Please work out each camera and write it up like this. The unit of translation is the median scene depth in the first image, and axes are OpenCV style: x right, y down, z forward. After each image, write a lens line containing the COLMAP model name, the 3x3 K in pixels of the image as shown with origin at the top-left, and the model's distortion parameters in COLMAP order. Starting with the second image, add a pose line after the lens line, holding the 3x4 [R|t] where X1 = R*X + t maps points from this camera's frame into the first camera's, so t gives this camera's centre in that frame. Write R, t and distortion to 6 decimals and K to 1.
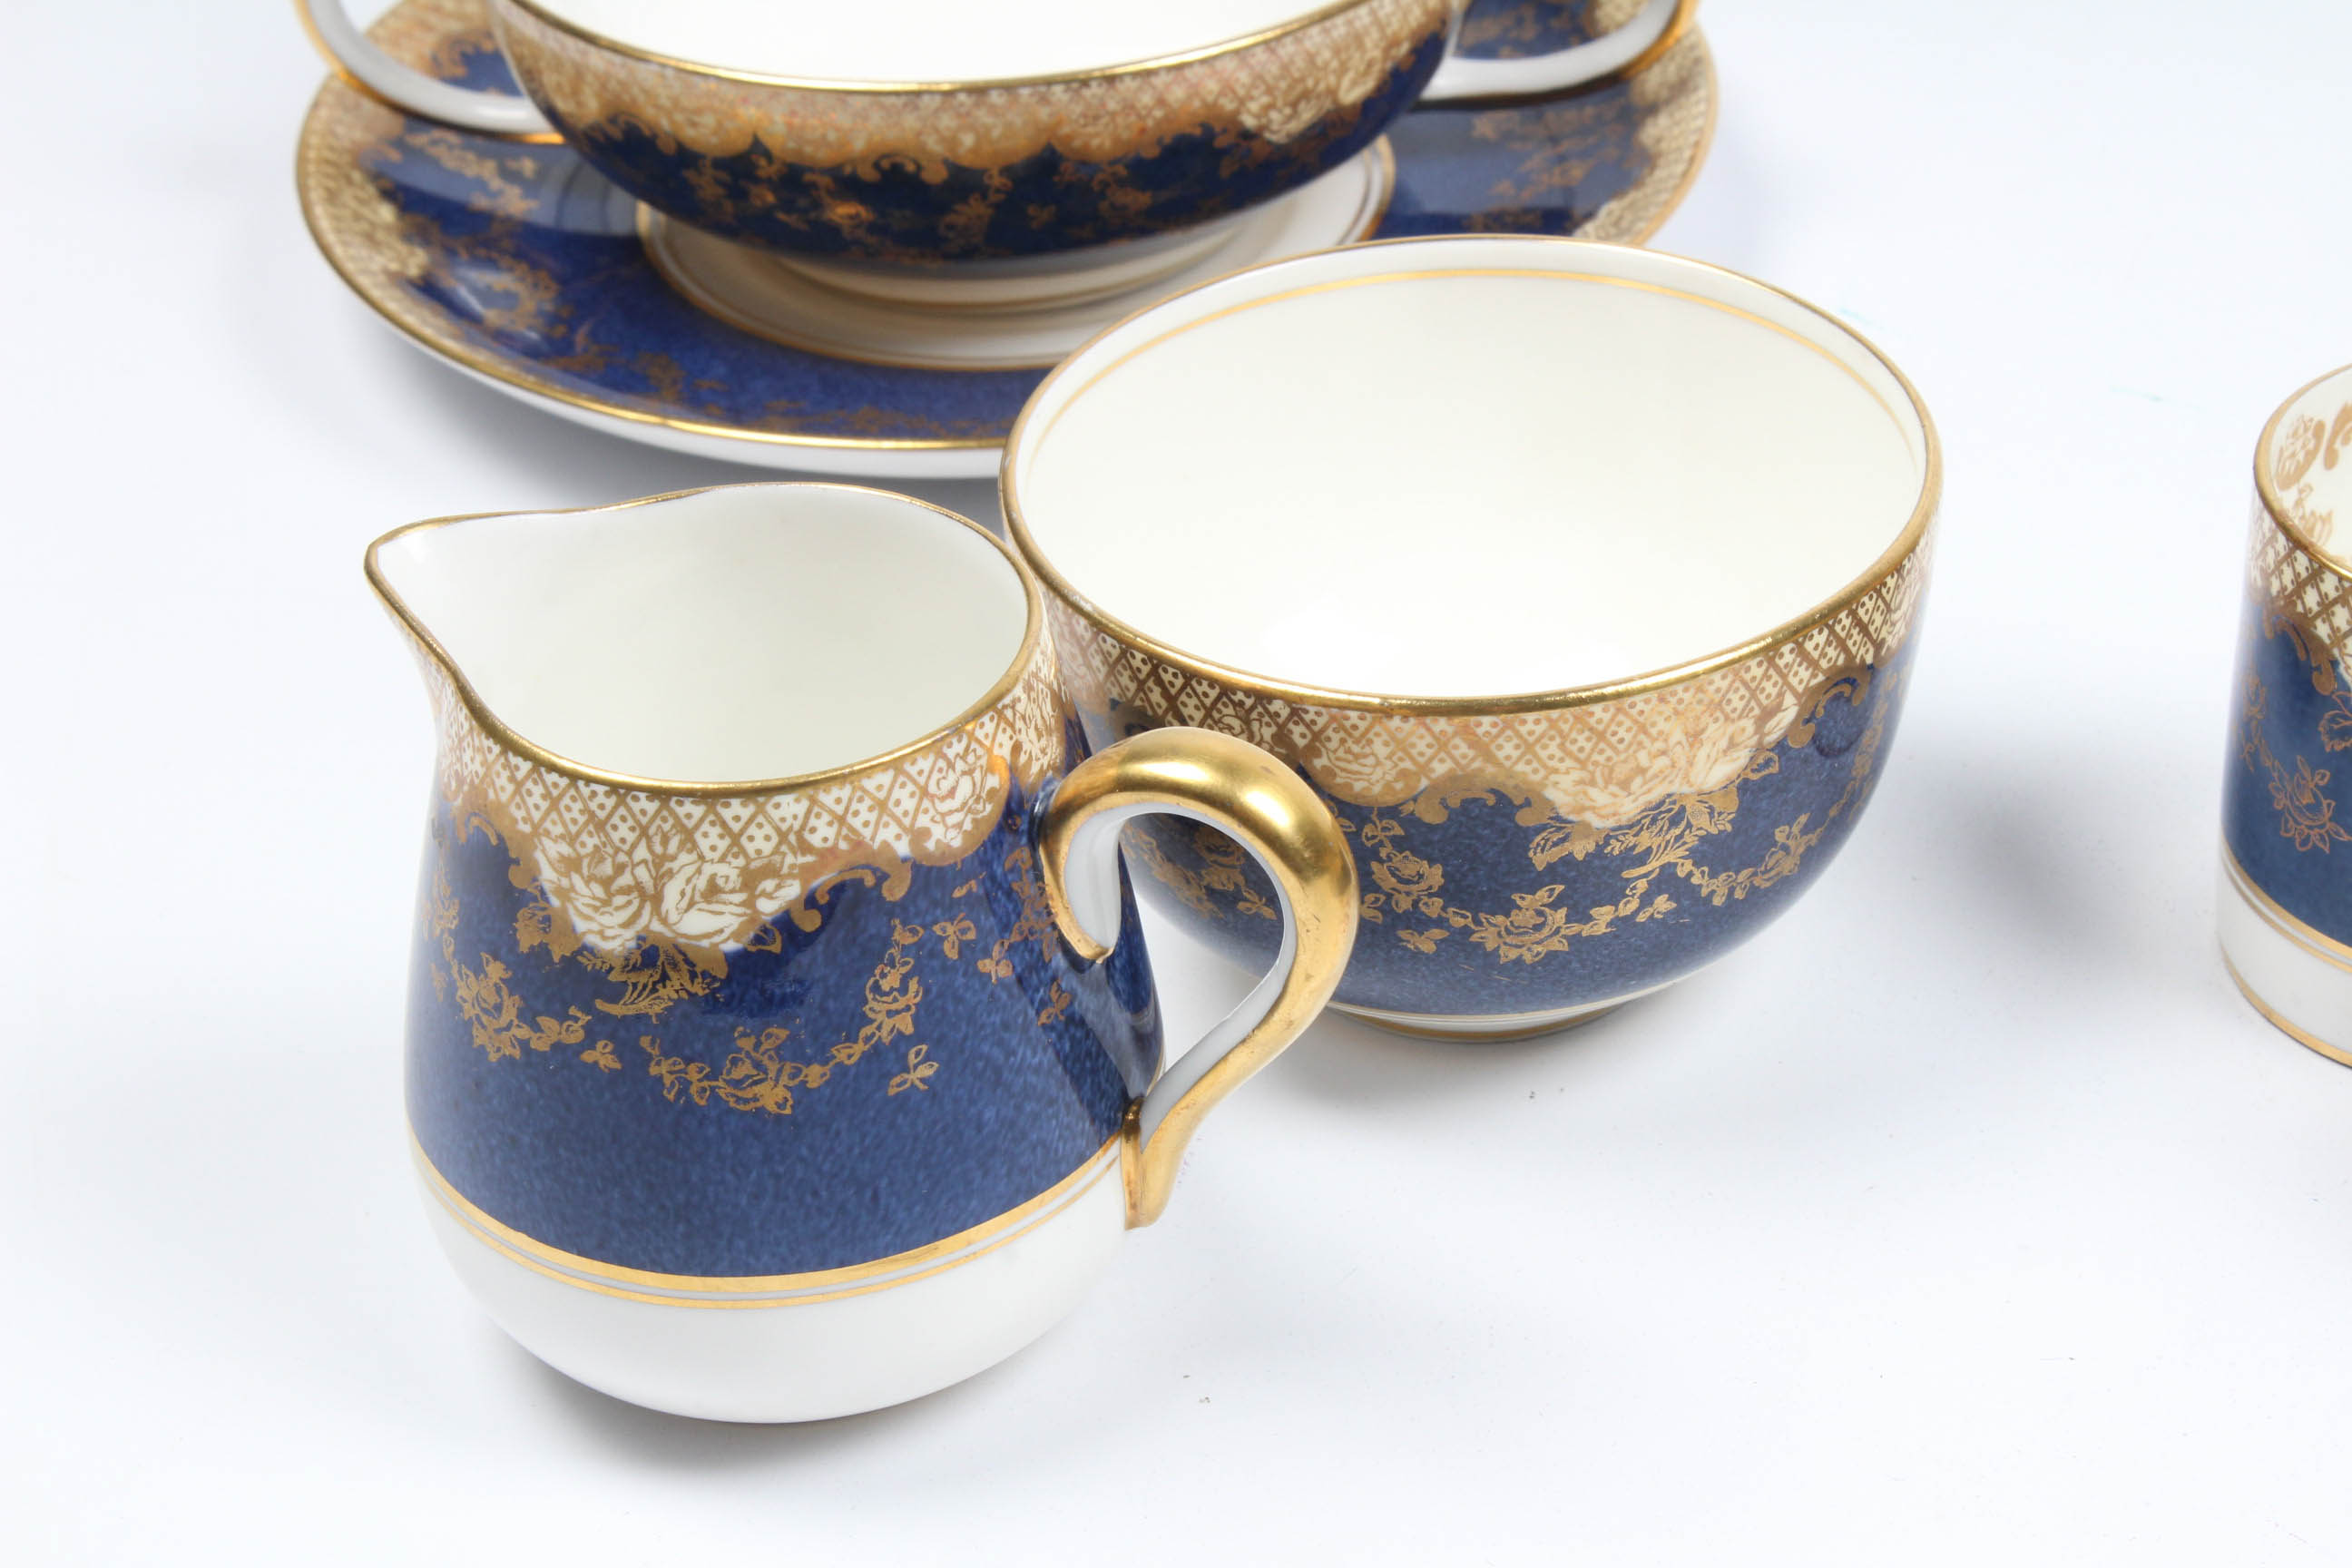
lens RADIAL K [[5845.6, 0, 1176.0], [0, 5845.6, 784.0], [0, 0, 1]] dist [0.095805, 0.115044]
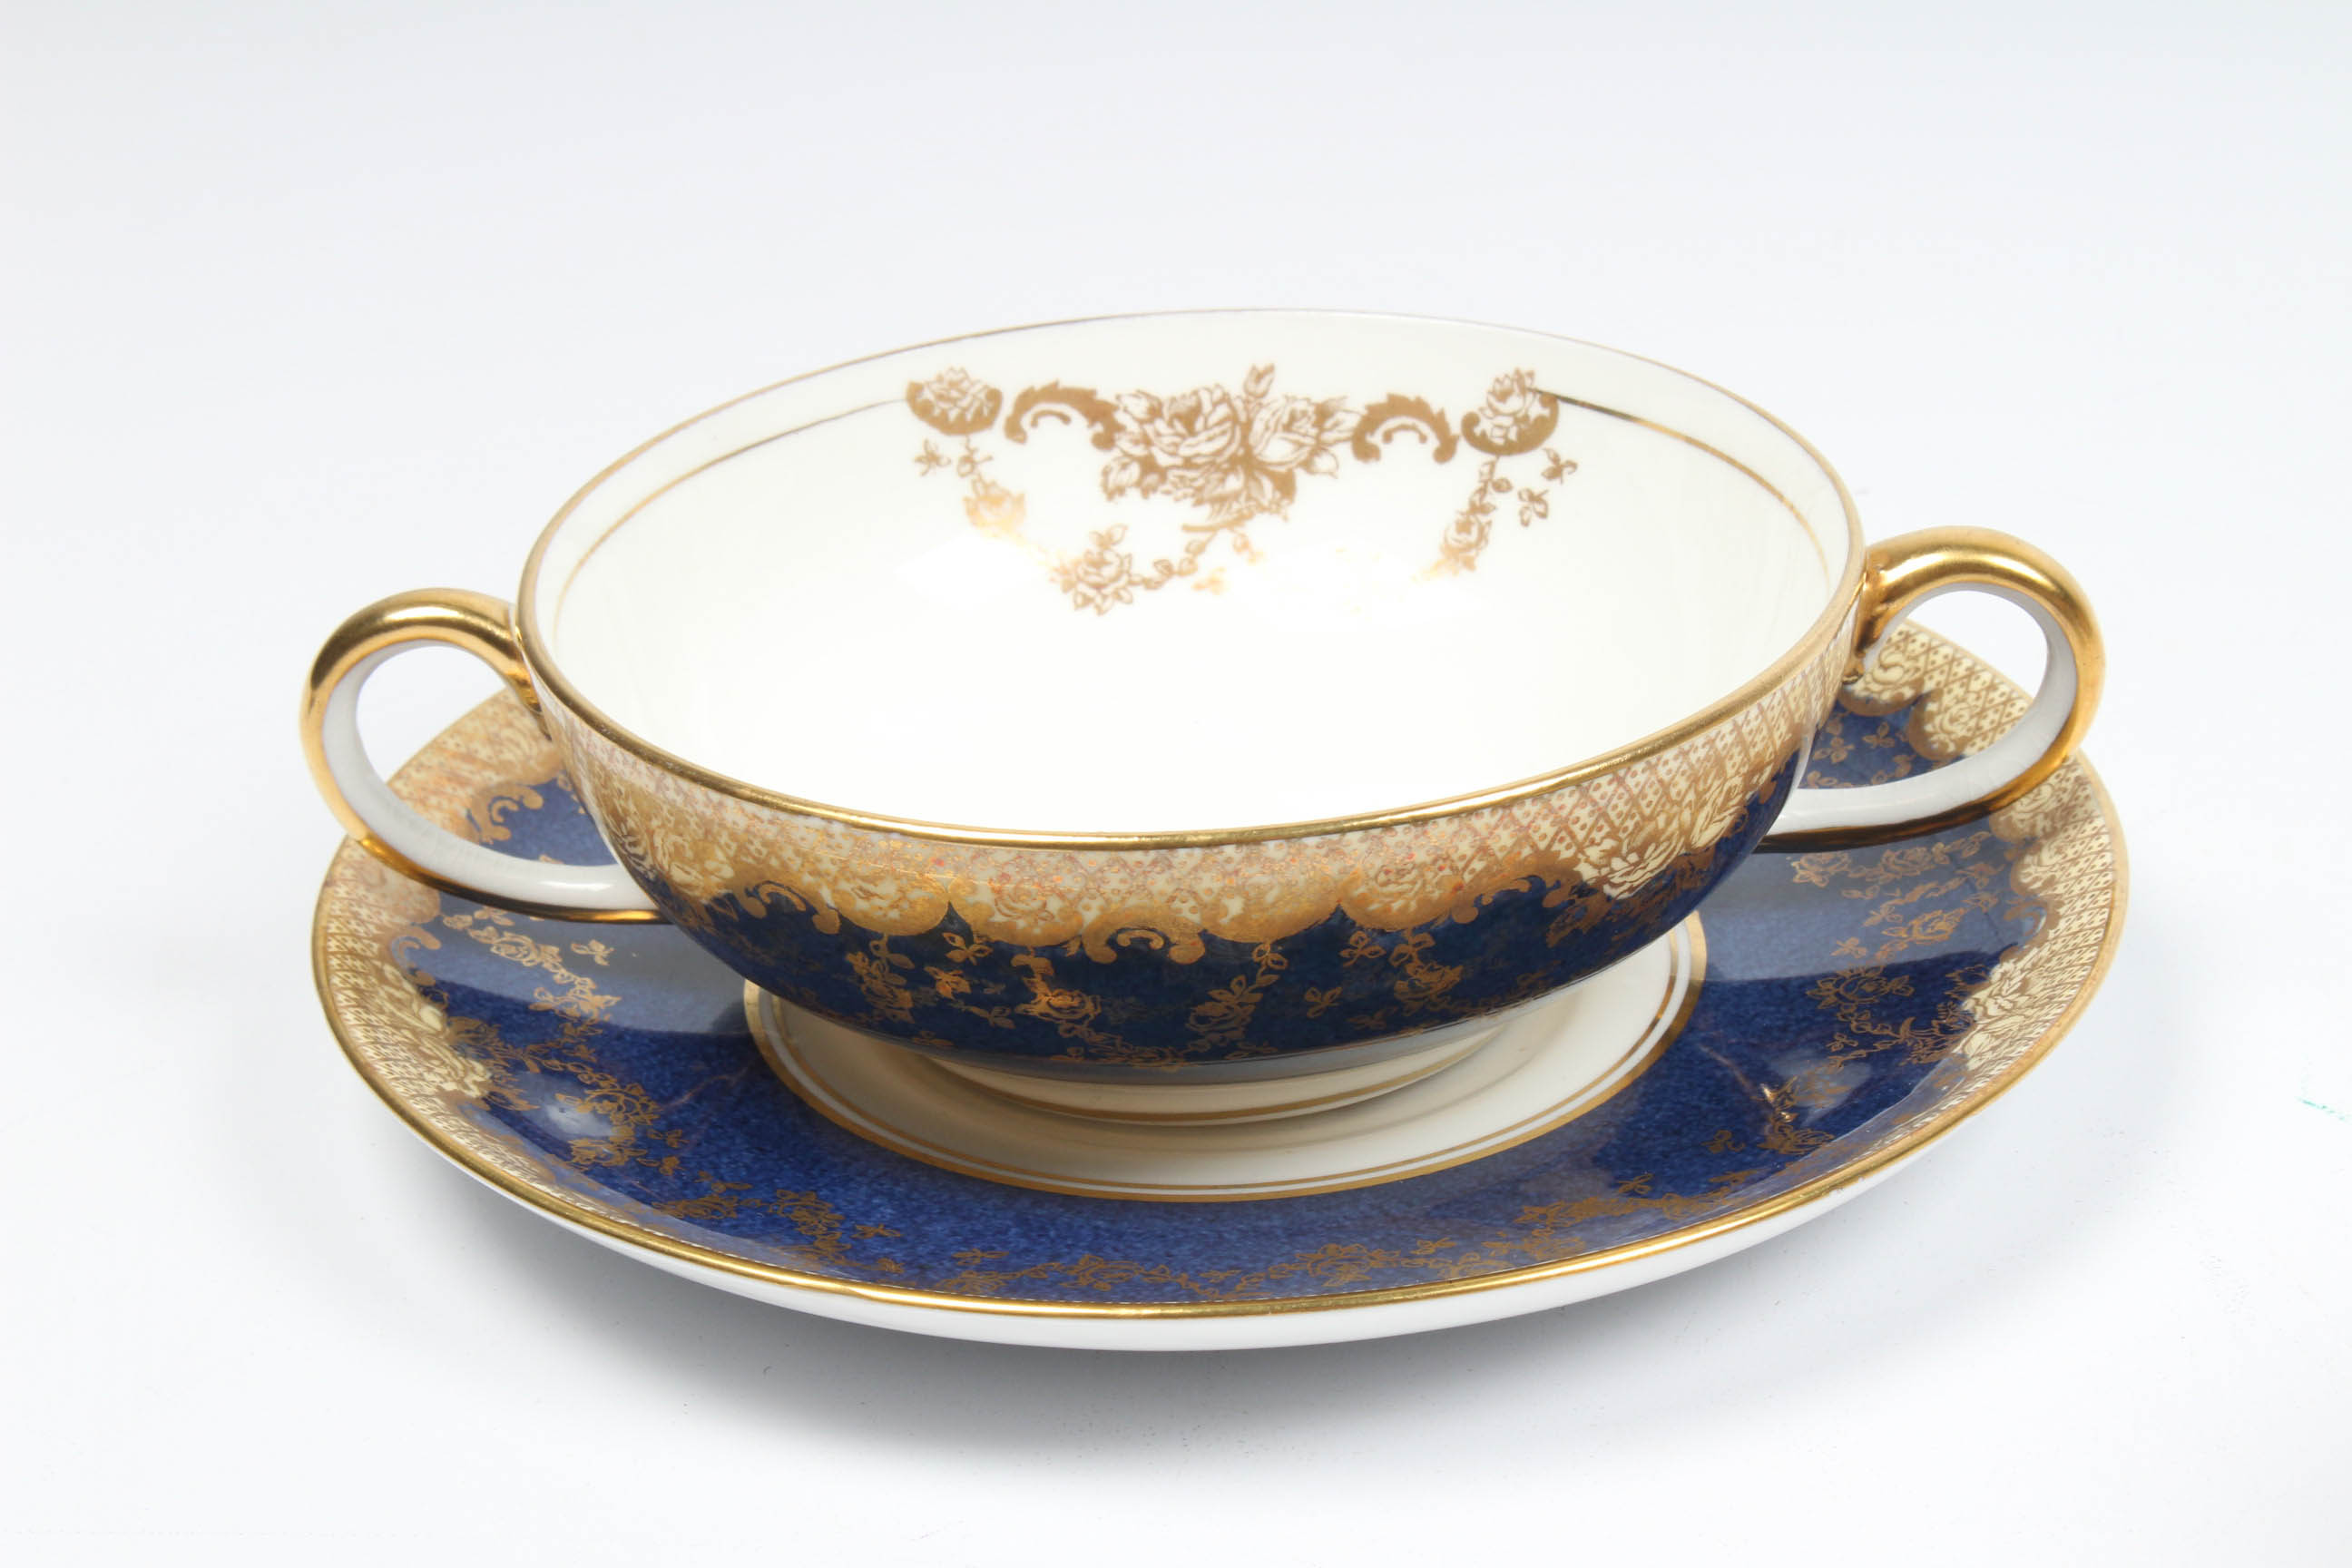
lens RADIAL K [[5845.6, 0, 1176.0], [0, 5845.6, 784.0], [0, 0, 1]] dist [0.095805, 0.115044]
pose [[0.998621, -0.023898, 0.046754, -0.076597], [0.029563, 0.991779, -0.124502, -0.030449], [-0.043394, 0.125712, 0.991117, 0.237578]]
